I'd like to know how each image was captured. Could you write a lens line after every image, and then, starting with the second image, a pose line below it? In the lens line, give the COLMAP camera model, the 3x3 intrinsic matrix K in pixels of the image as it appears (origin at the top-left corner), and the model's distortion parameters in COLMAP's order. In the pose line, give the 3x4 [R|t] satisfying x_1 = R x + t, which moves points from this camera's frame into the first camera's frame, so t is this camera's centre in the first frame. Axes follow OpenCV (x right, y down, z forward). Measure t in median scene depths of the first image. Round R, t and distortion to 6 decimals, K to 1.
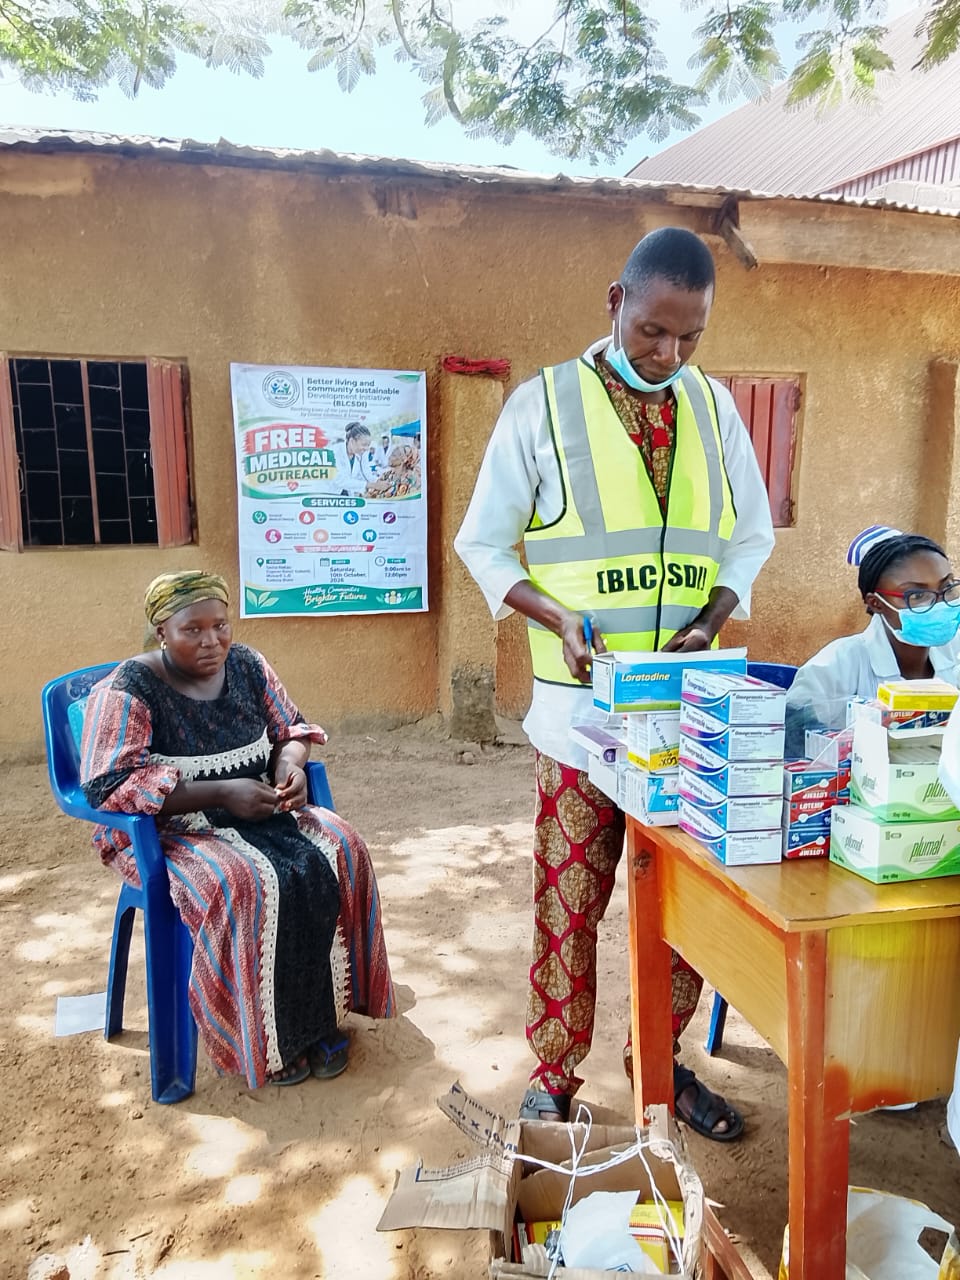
lens RADIAL K [[1036.4, 0, 514.1], [0, 1036.4, 658.3], [0, 0, 1]] dist [0.063515, -0.107693]
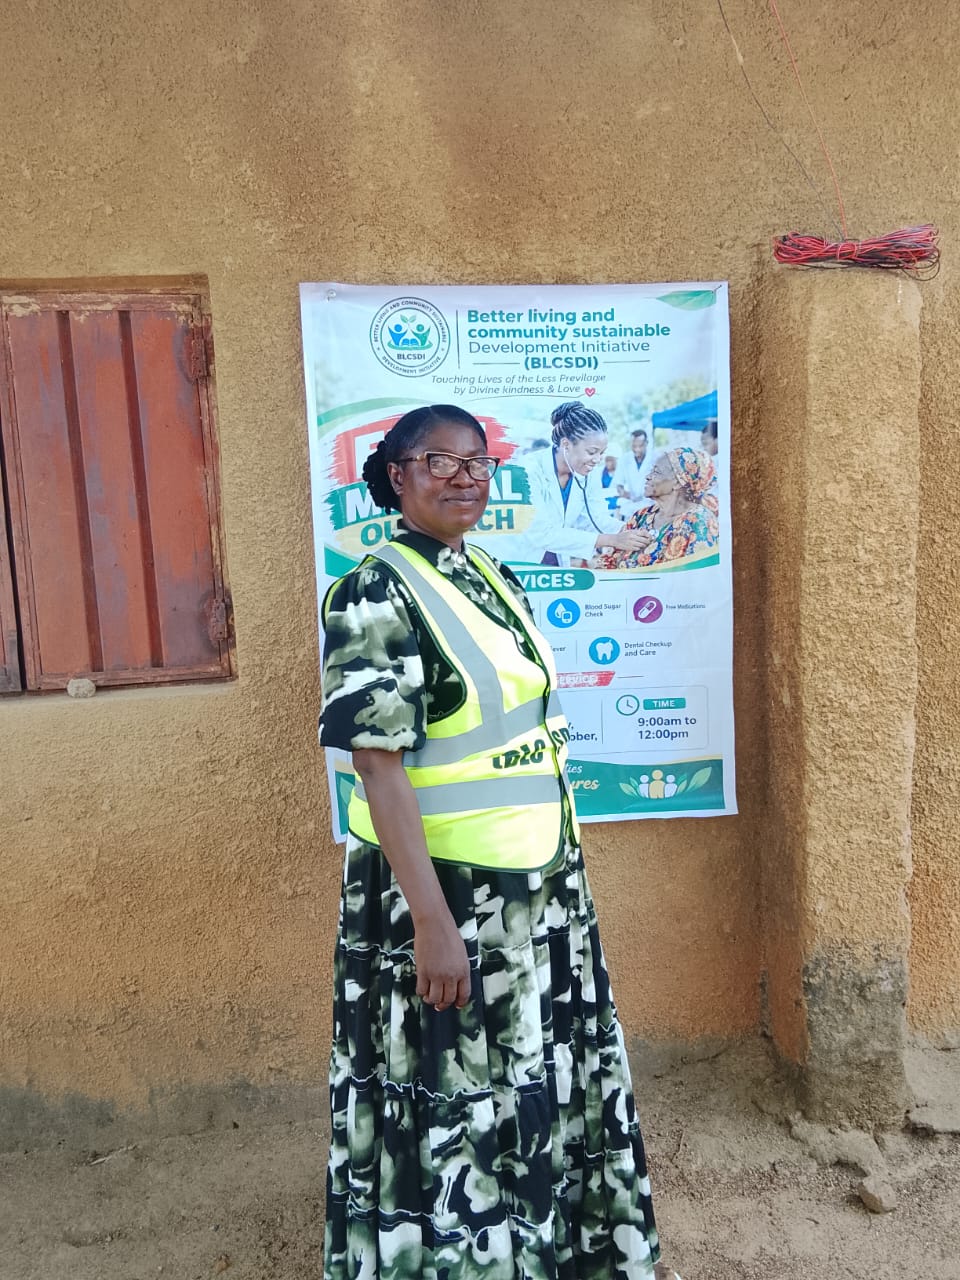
lens RADIAL K [[1036.4, 0, 472.8], [0, 1036.4, 646.6], [0, 0, 1]] dist [0.063515, -0.107693]
pose [[0.974041, -0.026881, -0.224772, -0.095501], [0.004541, 0.995045, -0.099324, -0.076763], [0.226328, 0.095725, 0.969336, 0.559214]]
